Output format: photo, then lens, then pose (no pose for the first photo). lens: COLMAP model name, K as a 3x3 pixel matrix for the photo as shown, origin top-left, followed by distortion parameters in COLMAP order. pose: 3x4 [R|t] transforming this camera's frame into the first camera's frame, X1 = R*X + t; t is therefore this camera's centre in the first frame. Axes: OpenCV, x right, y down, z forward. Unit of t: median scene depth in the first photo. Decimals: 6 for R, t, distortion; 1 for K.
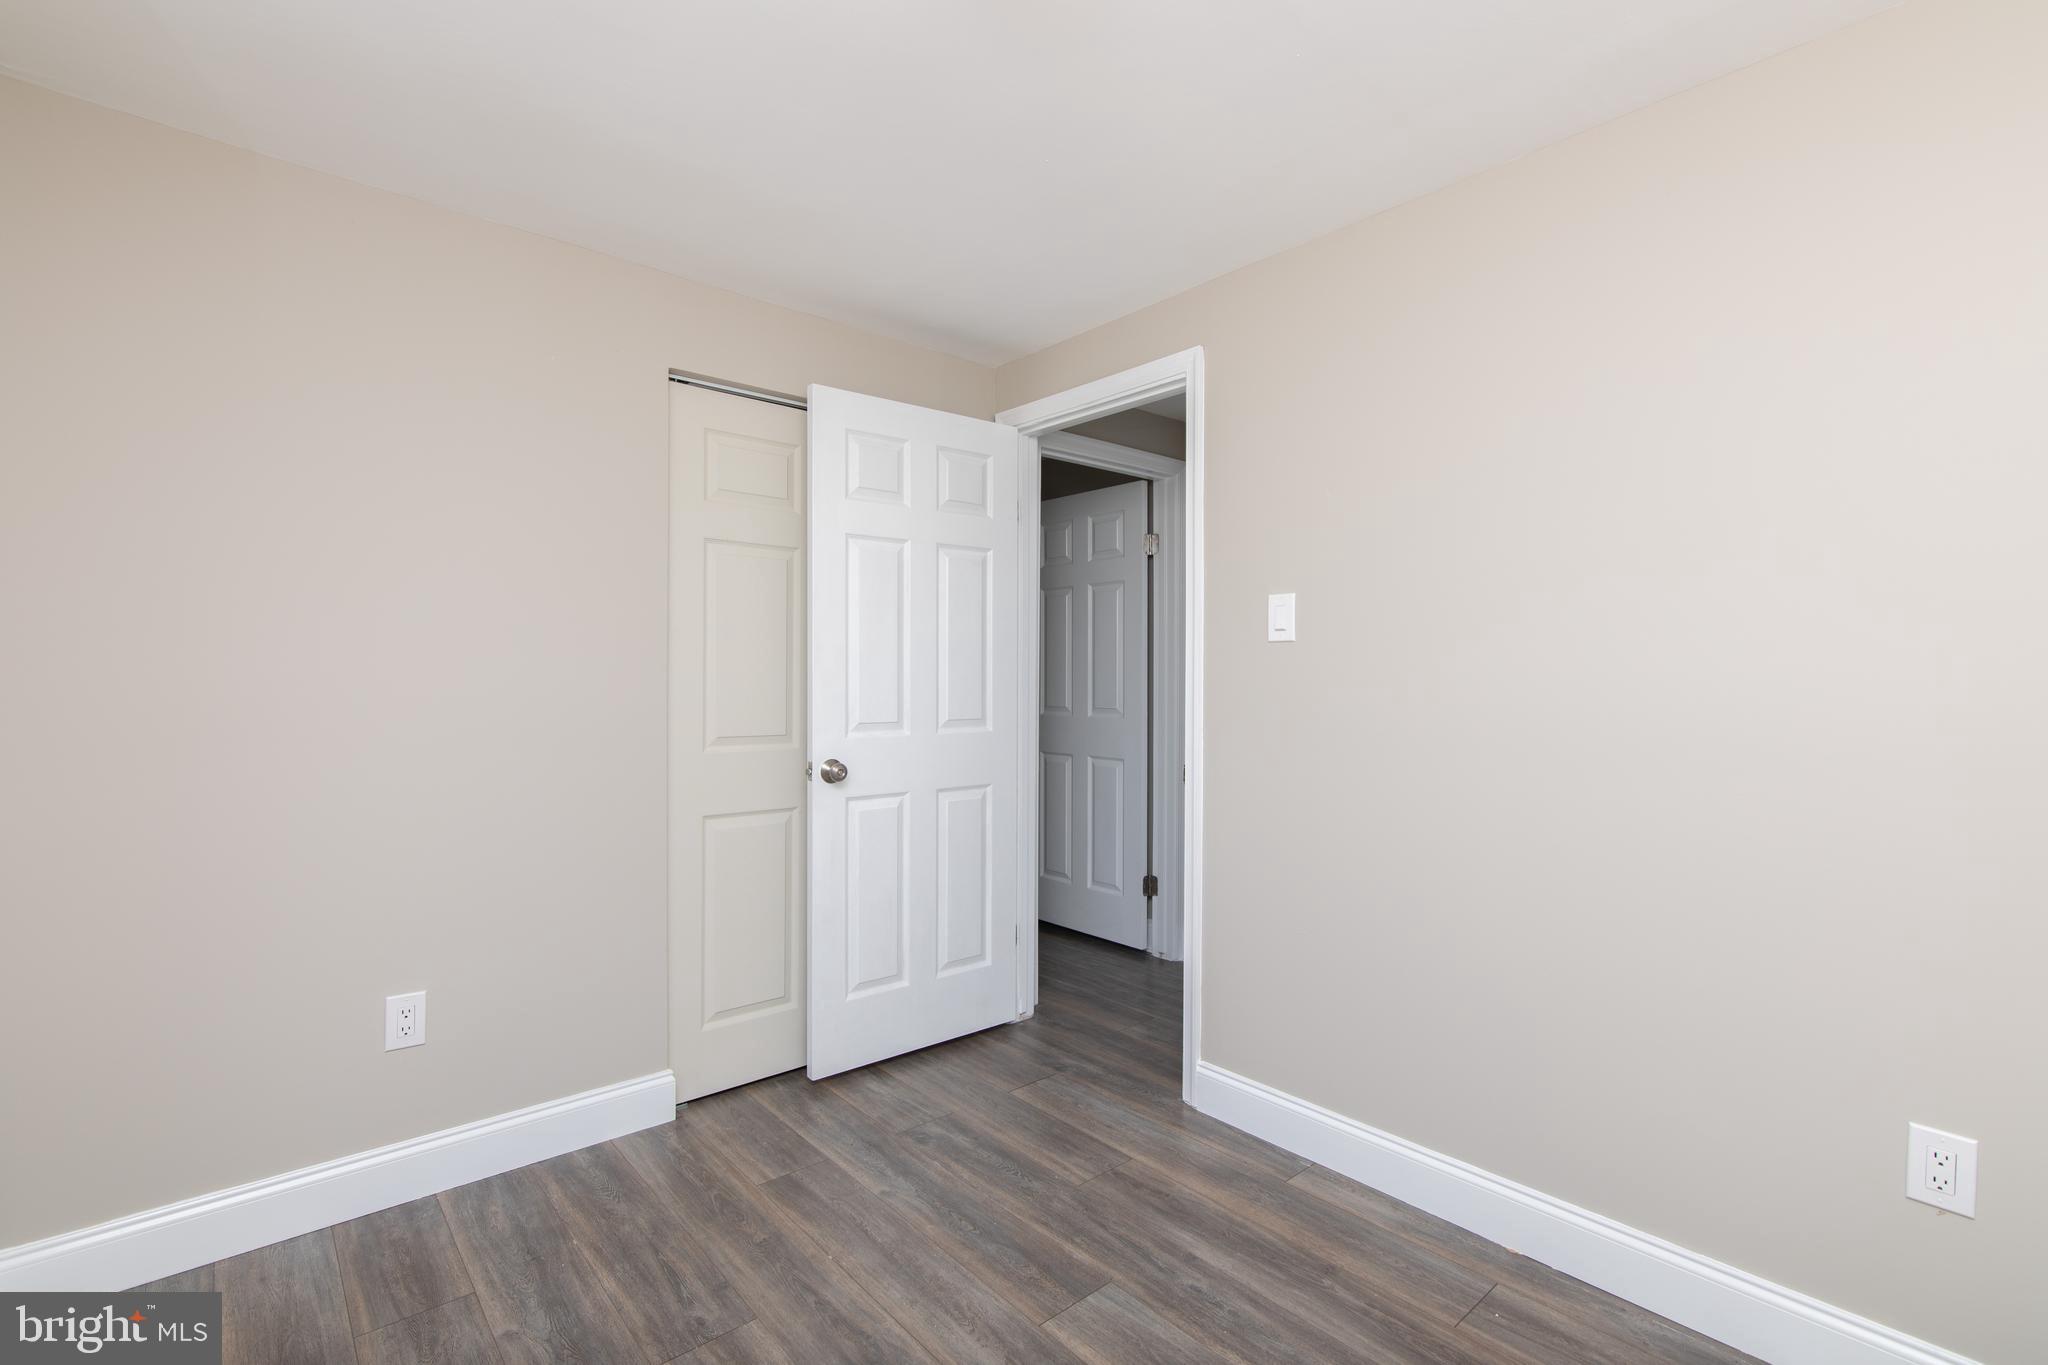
lens RADIAL K [[922.2, 0, 1011.0], [0, 922.2, 683.3], [0, 0, 1]] dist [0.000835, -0.000269]
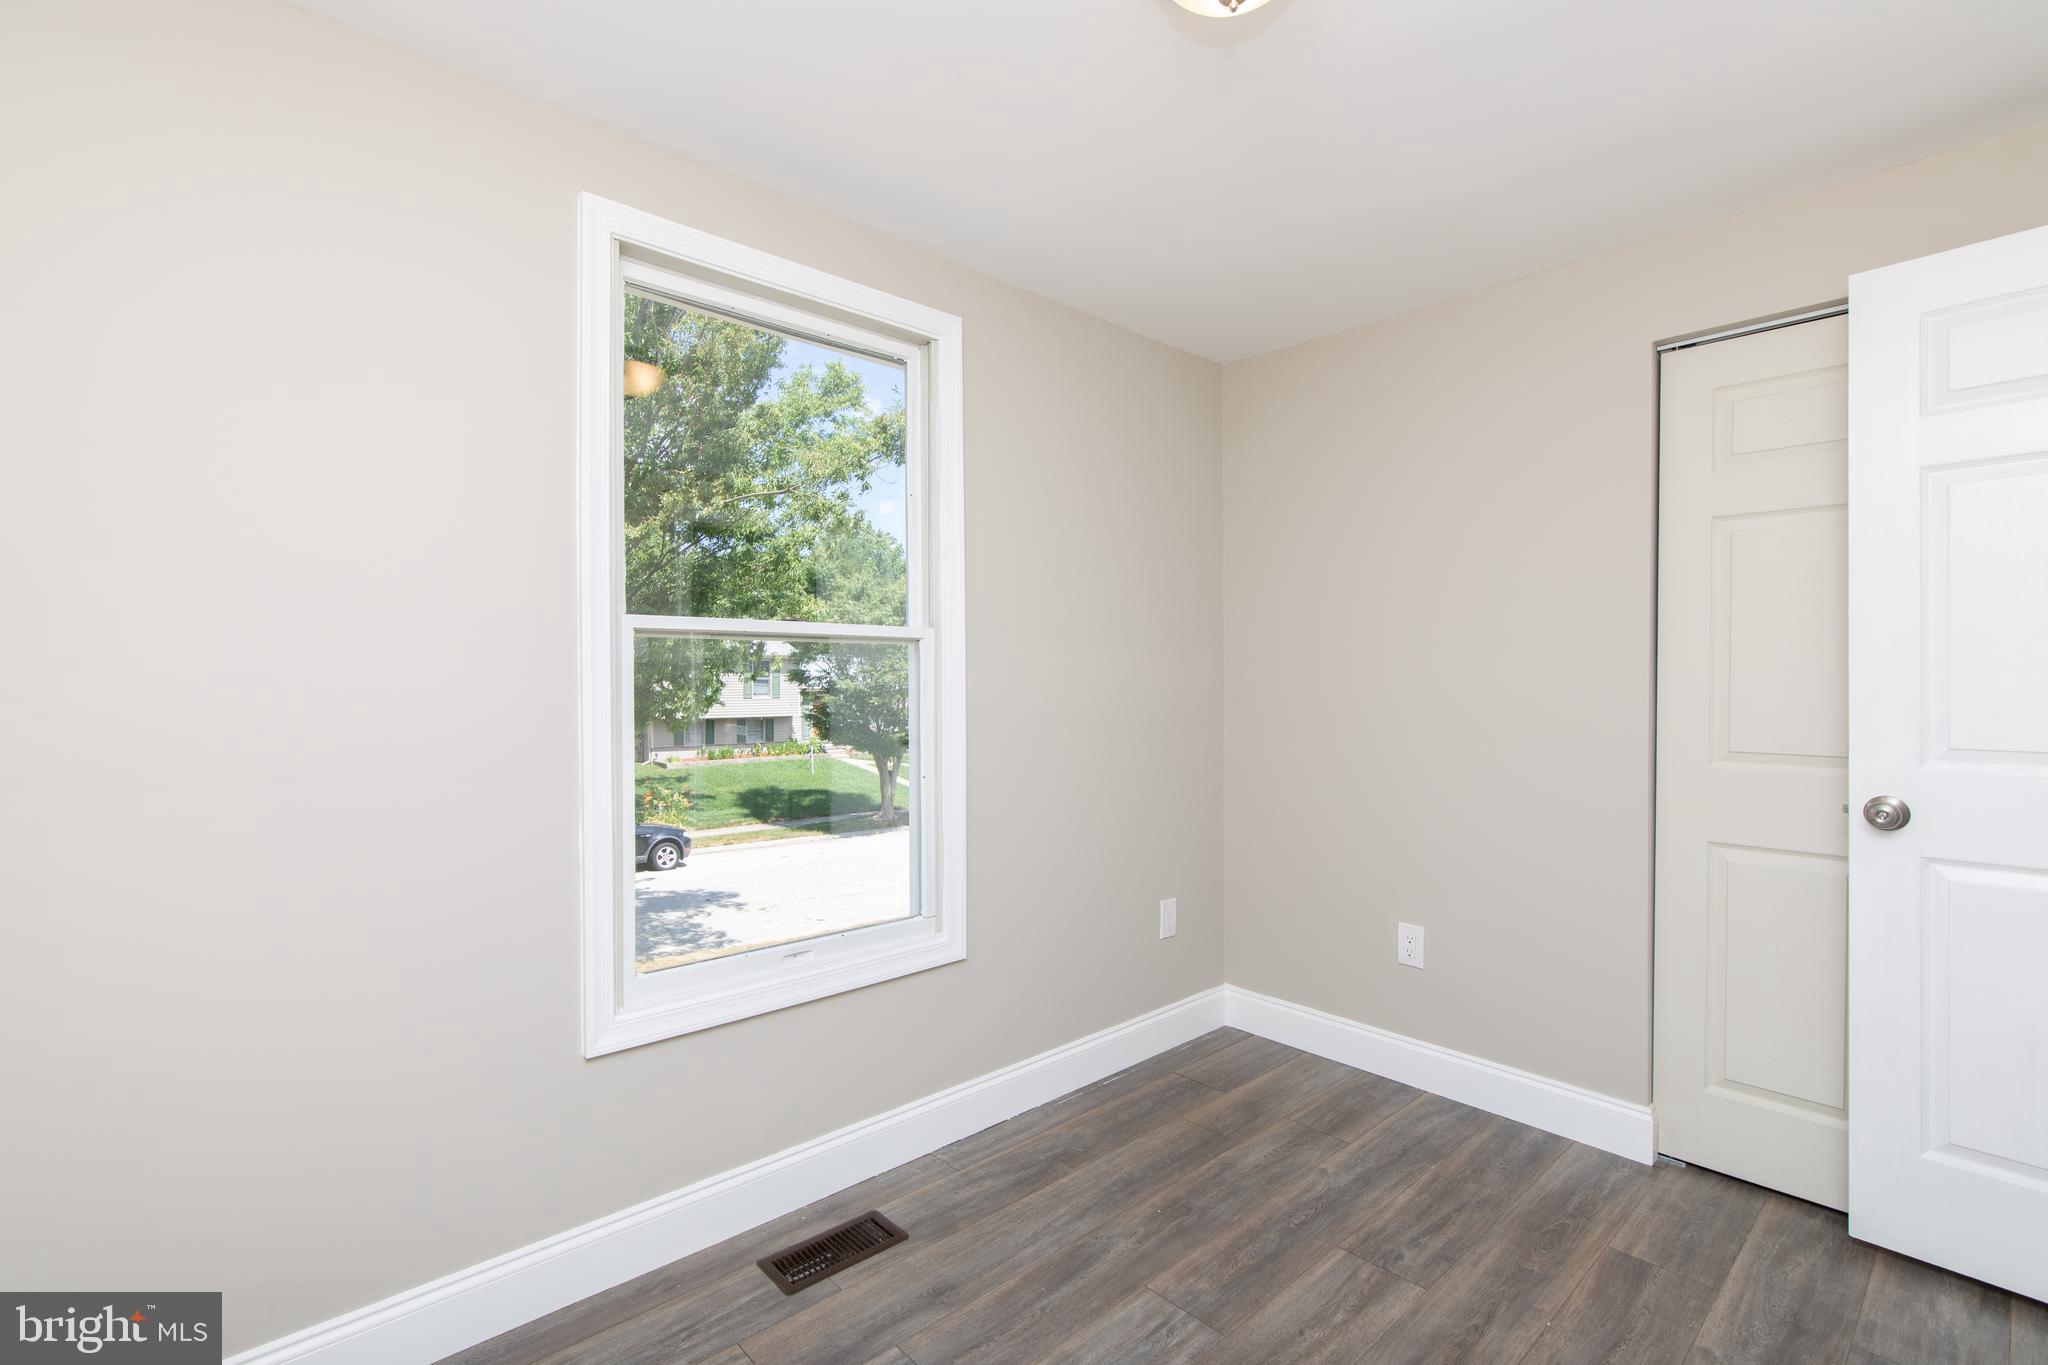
lens RADIAL K [[922.2, 0, 1026.3], [0, 922.2, 693.9], [0, 0, 1]] dist [0.000835, -0.000269]
pose [[0.031603, 0.011136, -0.999438, 0.620862], [-0.006510, 0.999919, 0.010936, 0.000918], [0.999479, 0.006160, 0.031673, 0.418066]]
